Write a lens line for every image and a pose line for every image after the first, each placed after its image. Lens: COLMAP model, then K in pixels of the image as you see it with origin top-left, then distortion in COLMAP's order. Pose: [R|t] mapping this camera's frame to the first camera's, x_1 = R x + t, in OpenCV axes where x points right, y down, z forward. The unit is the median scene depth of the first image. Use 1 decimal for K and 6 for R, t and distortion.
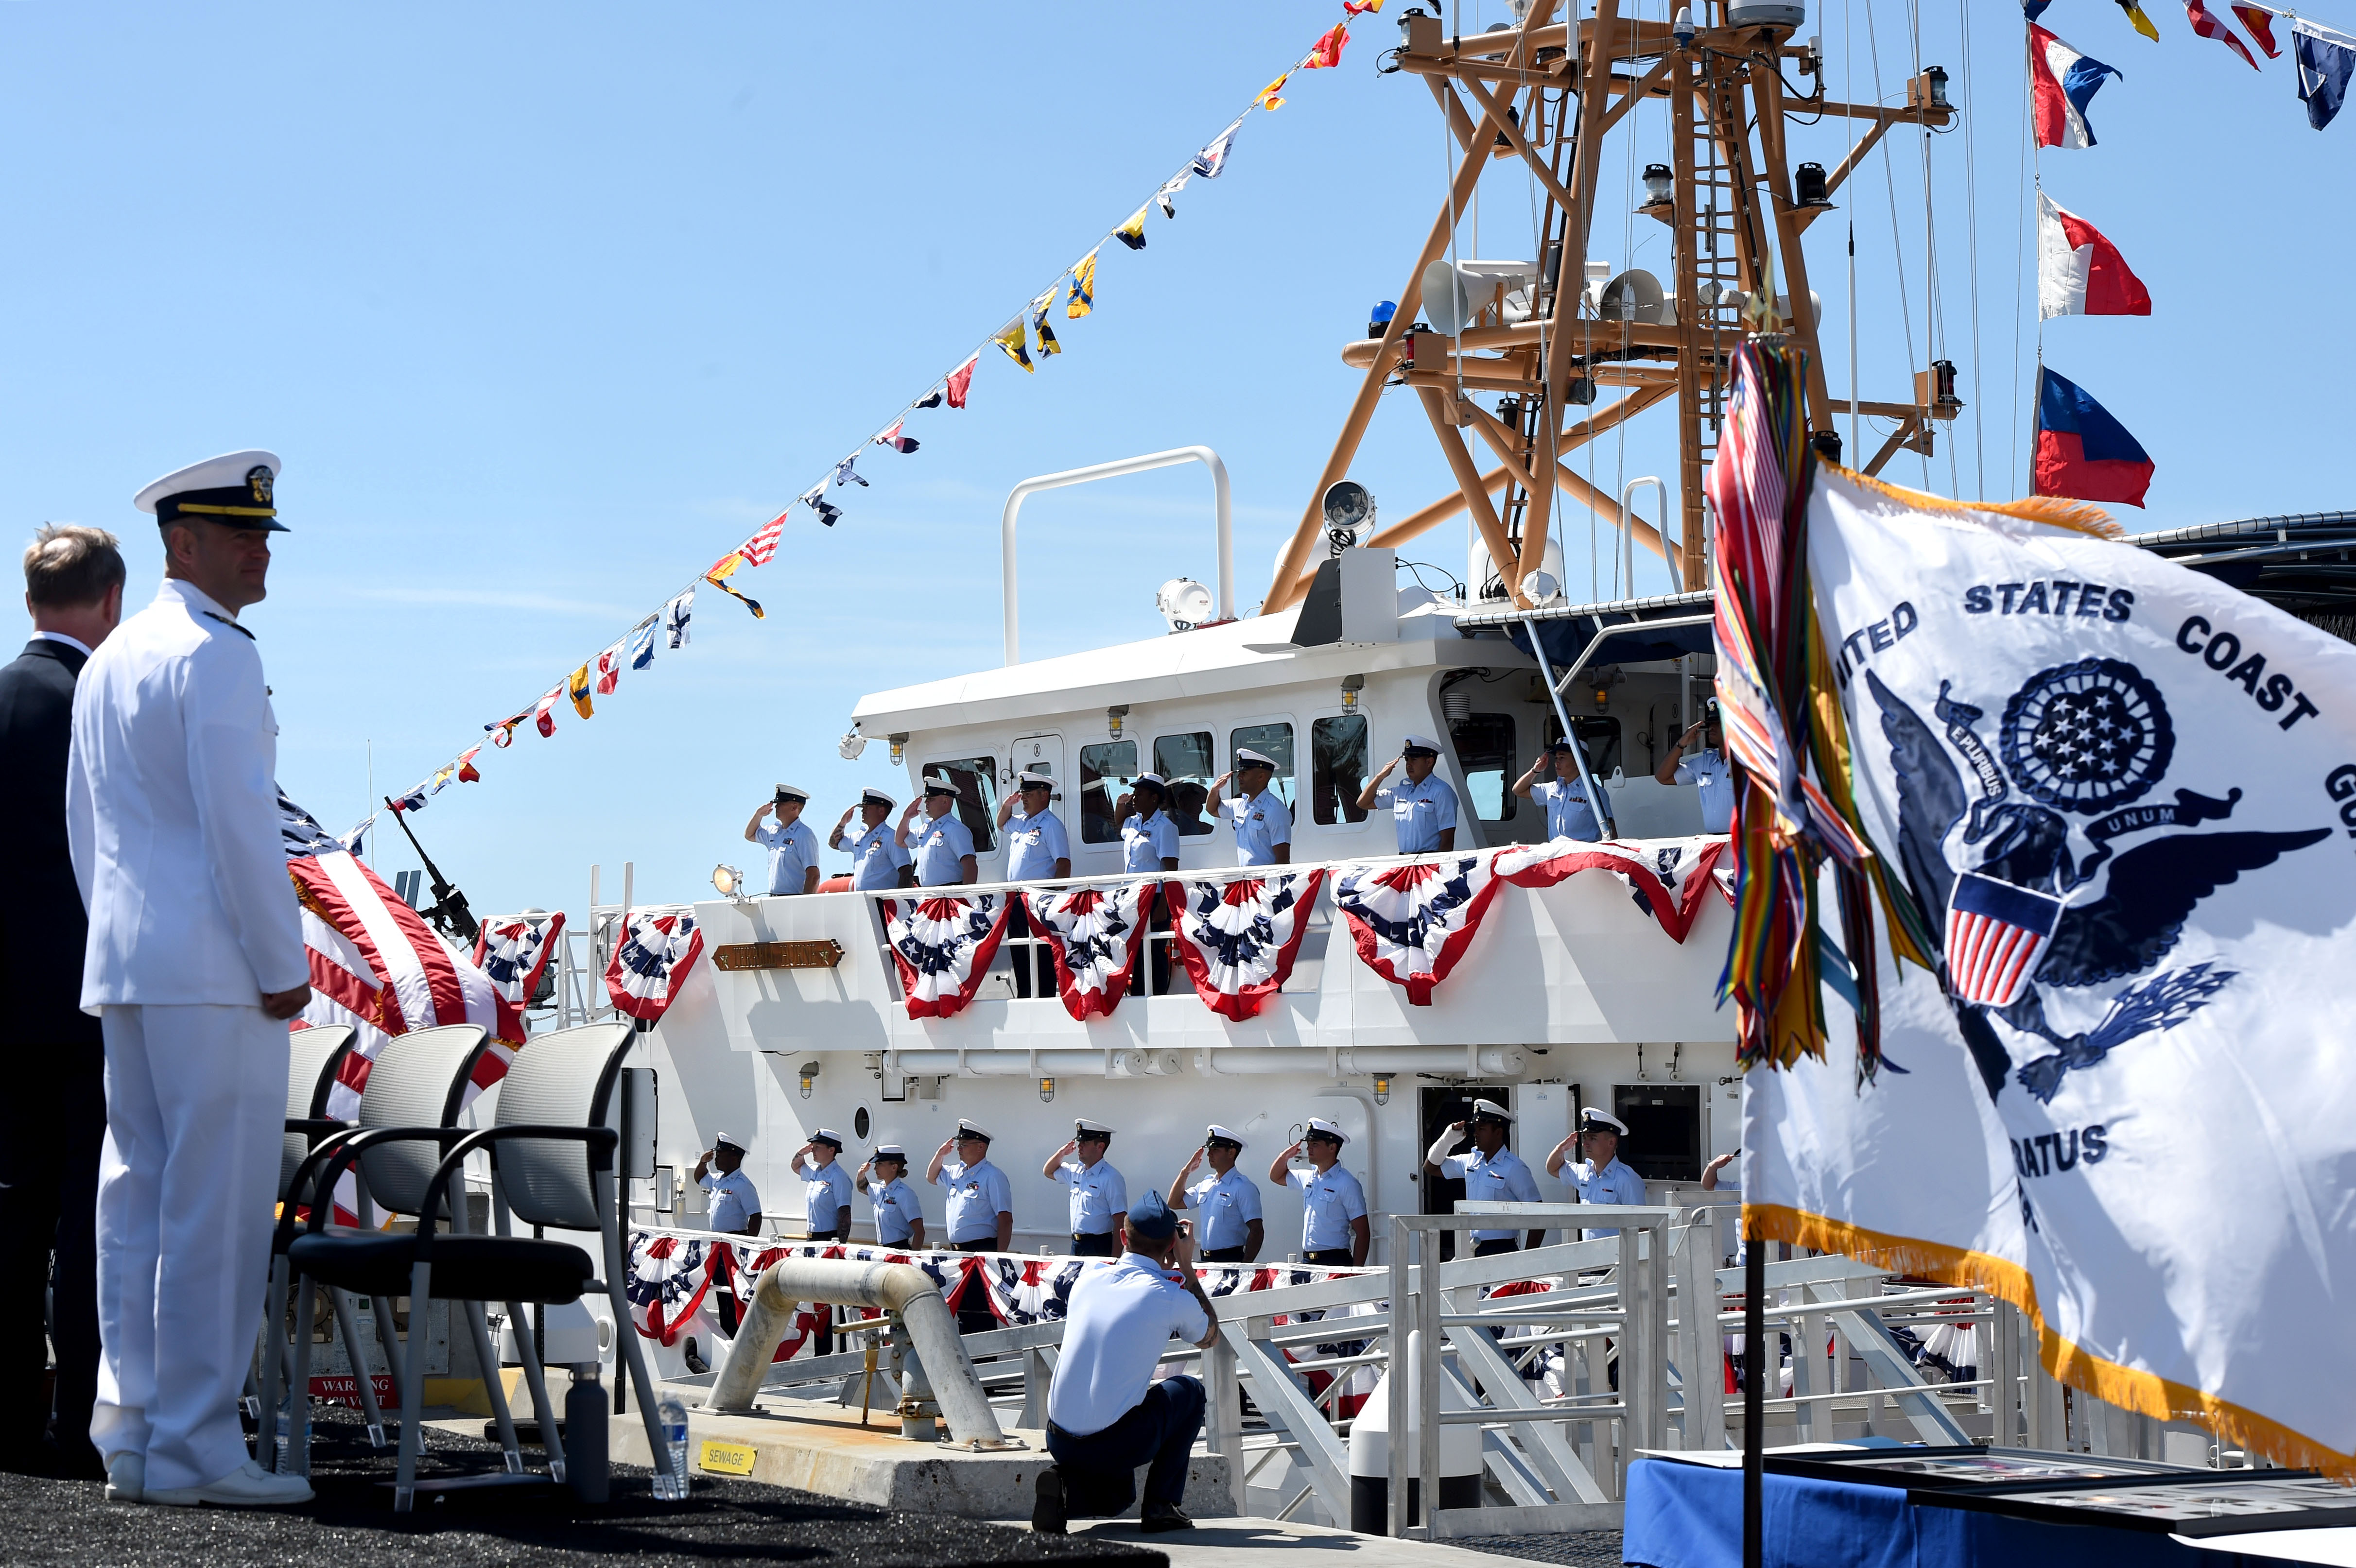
lens RADIAL K [[5195.0, 0, 1178.0], [0, 5195.0, 784.0], [0, 0, 1]] dist [0.004976, 0.016474]
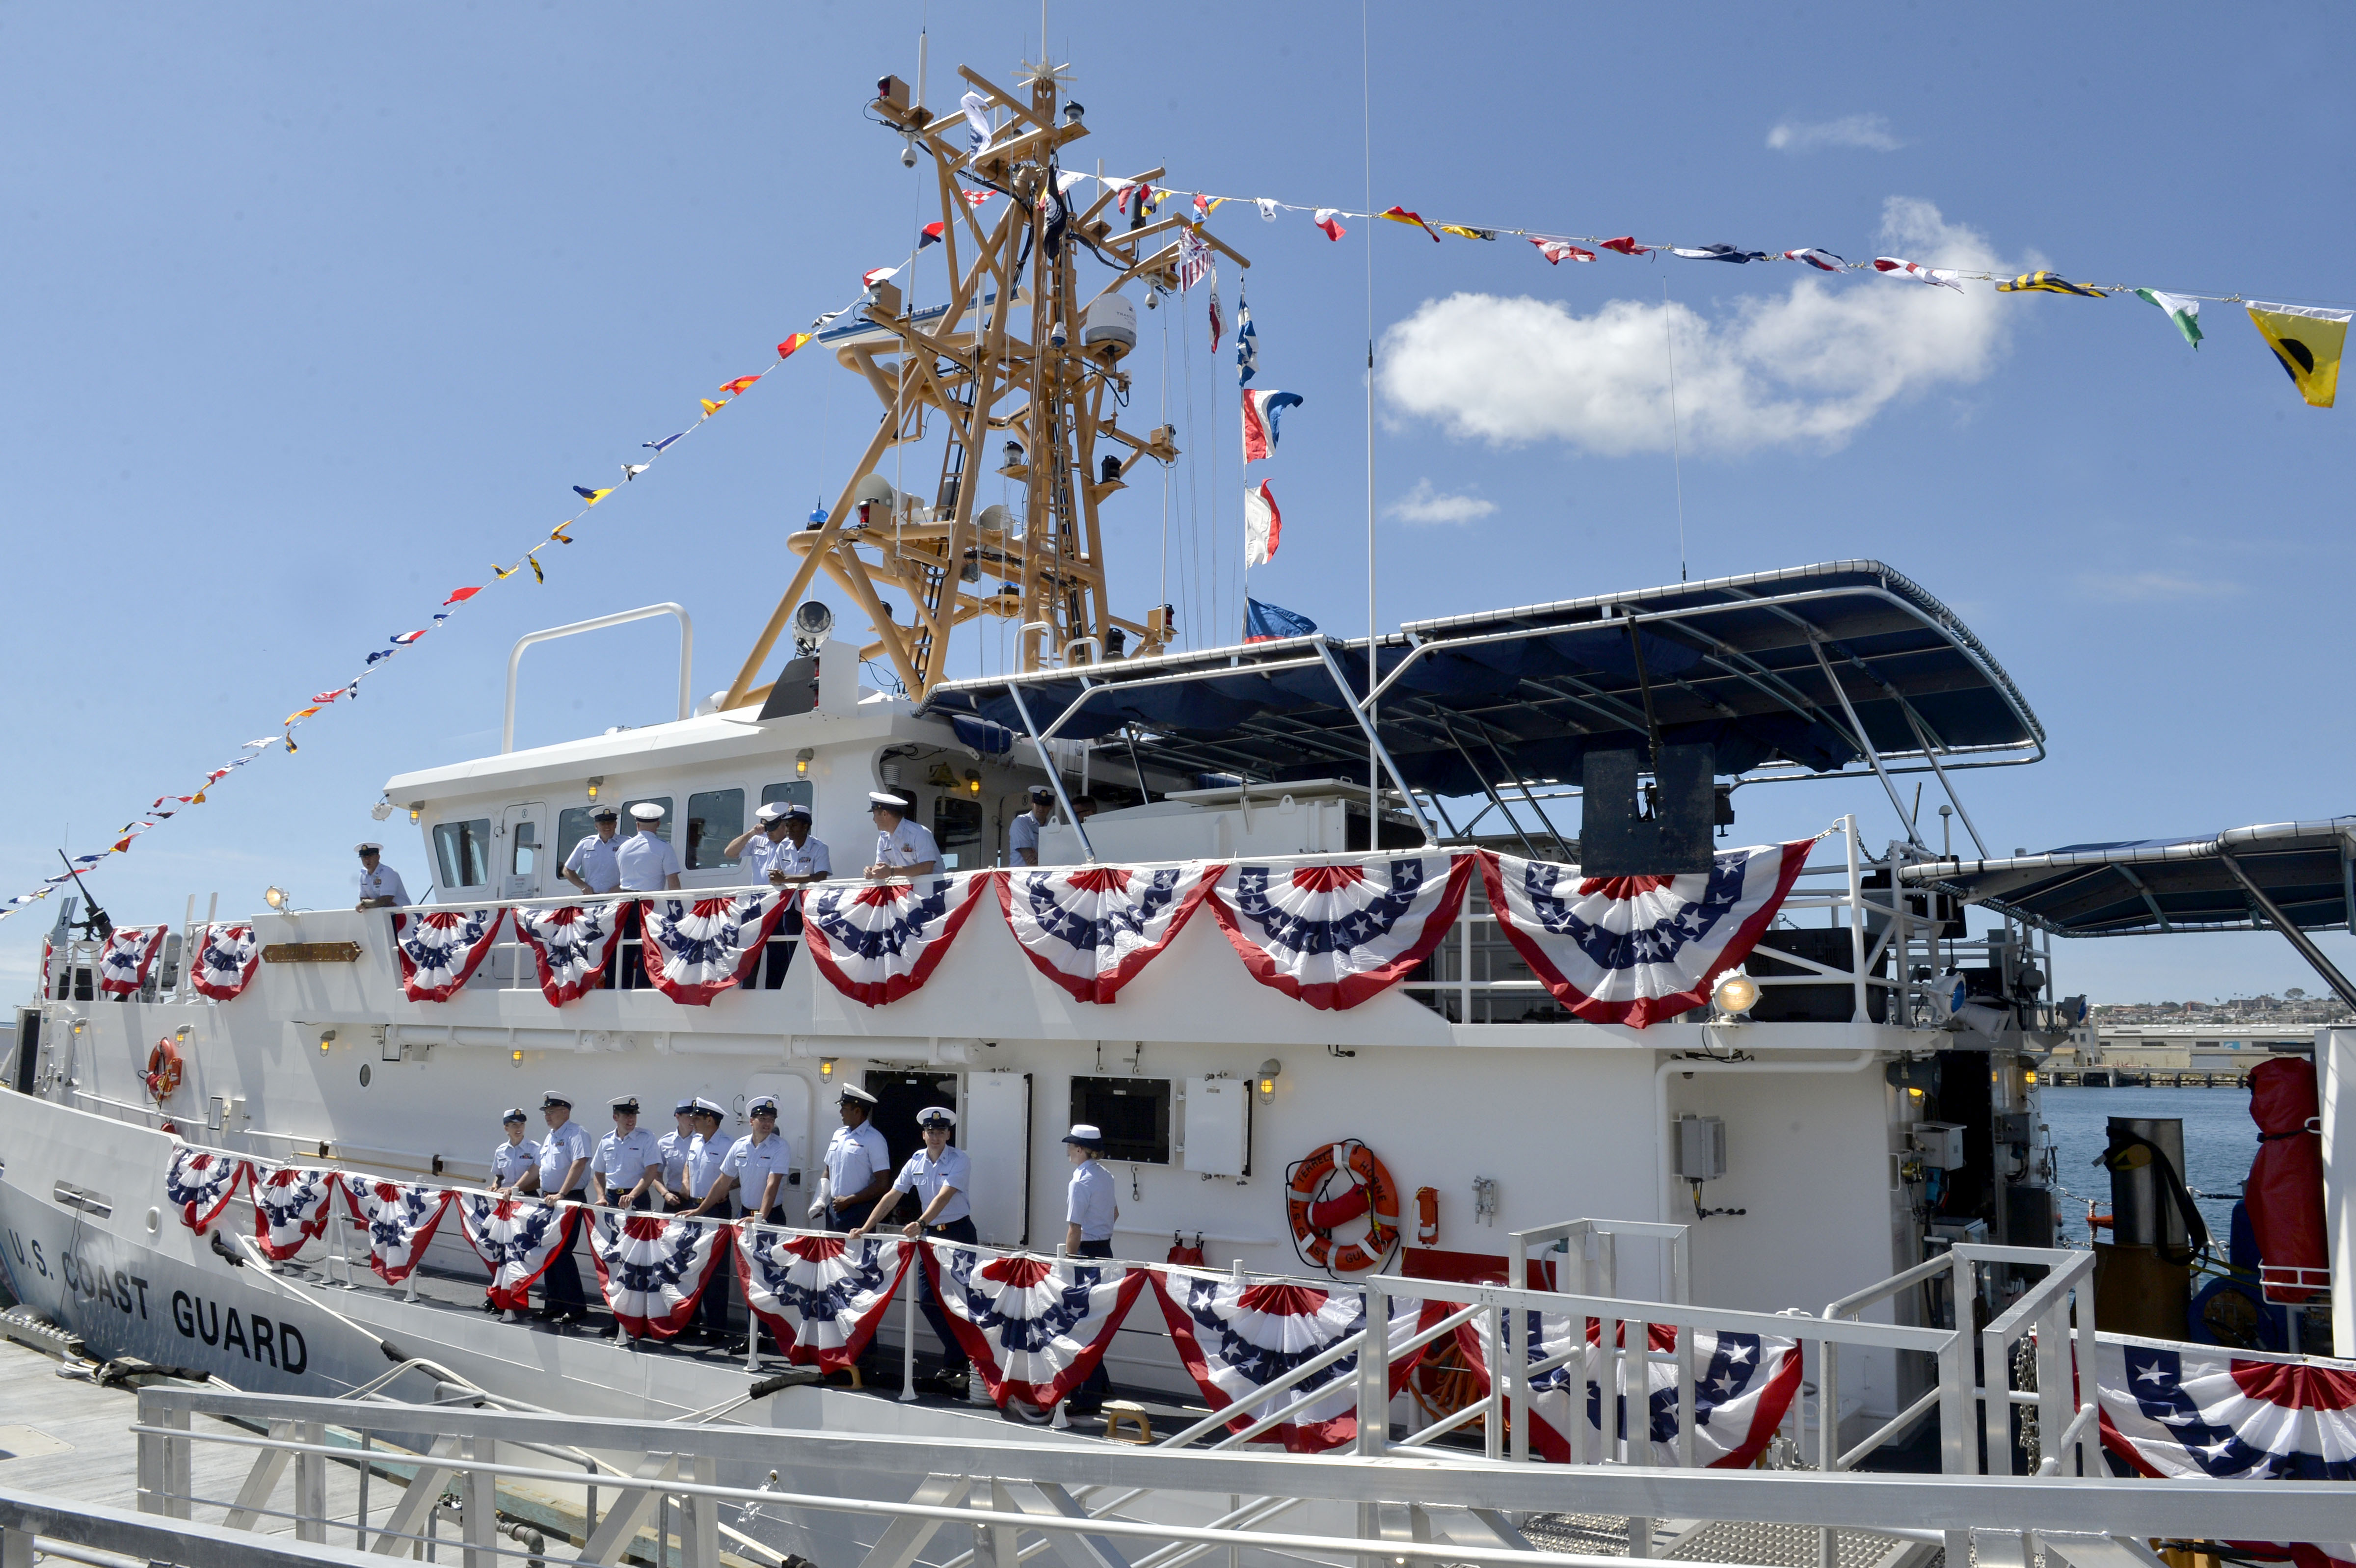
lens RADIAL K [[1673.4, 0, 1226.1], [0, 1673.4, 771.7], [0, 0, 1]] dist [-0.064551, -0.001194]
pose [[0.913832, 0.085361, 0.397020, -0.034474], [-0.043027, 0.992507, -0.114358, 0.027153], [-0.403807, 0.087421, 0.910658, 0.550499]]
